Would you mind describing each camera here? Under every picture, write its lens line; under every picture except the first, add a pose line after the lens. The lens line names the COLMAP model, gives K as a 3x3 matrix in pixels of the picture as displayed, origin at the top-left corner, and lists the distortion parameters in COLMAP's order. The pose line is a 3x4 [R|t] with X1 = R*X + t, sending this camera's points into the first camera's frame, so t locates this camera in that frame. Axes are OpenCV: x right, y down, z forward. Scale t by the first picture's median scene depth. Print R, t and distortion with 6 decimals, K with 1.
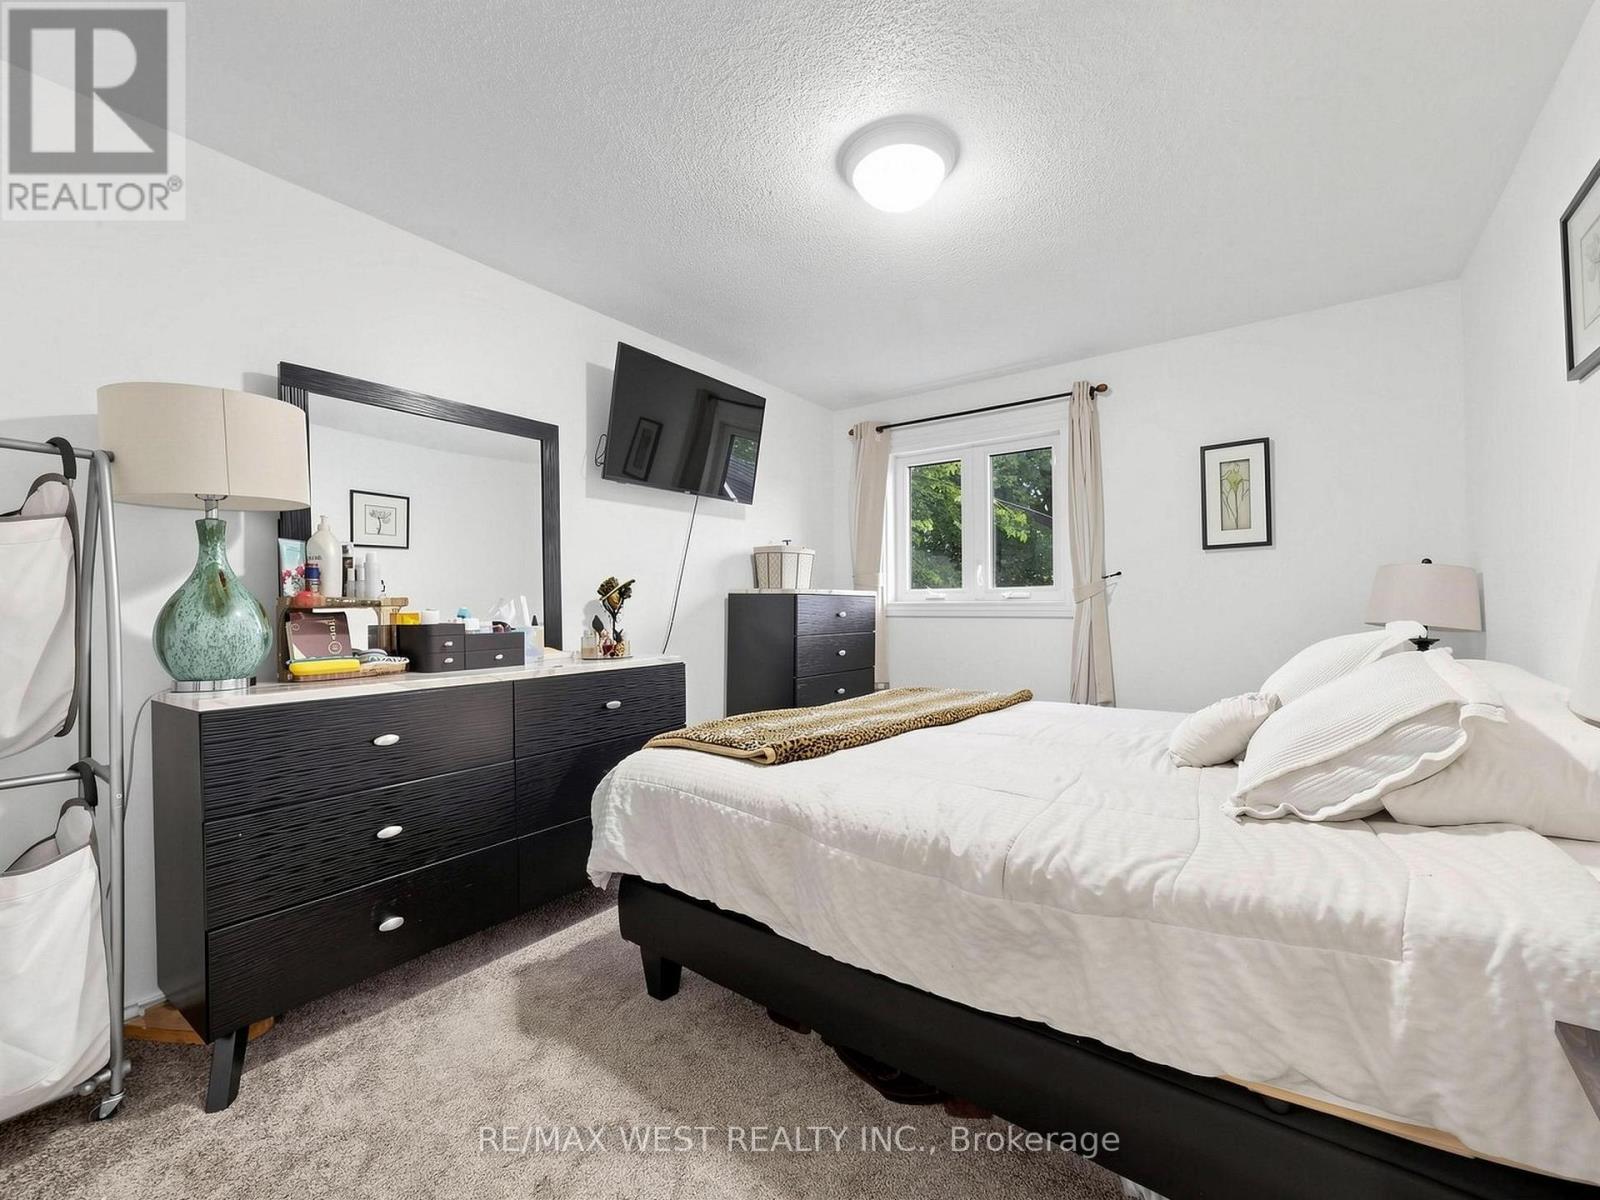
lens RADIAL K [[664.0, 0, 815.4], [0, 664.0, 601.0], [0, 0, 1]] dist [0.004442, -0.000484]
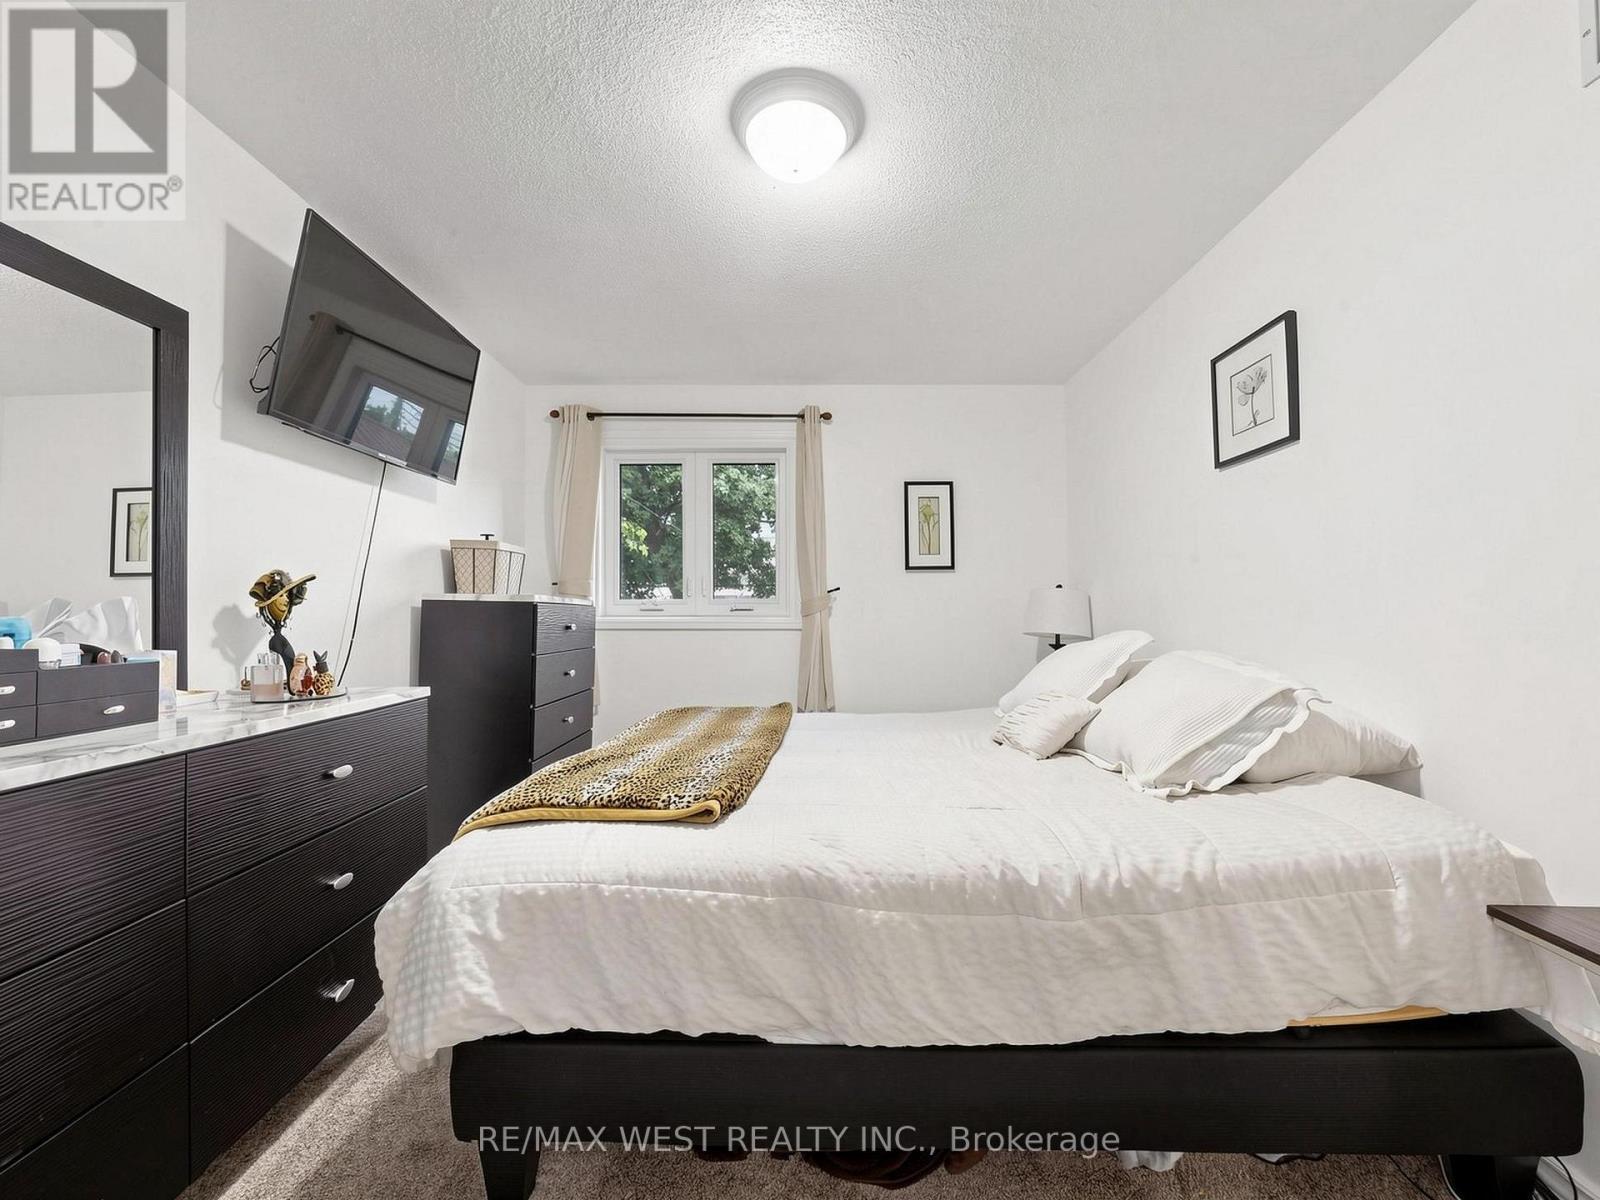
lens RADIAL K [[664.0, 0, 802.3], [0, 664.0, 601.2], [0, 0, 1]] dist [0.004442, -0.000484]
pose [[0.812652, 0.018706, 0.582449, -0.439073], [-0.007812, 0.999745, -0.021207, 0.004582], [-0.582697, 0.012684, 0.812591, 0.310044]]
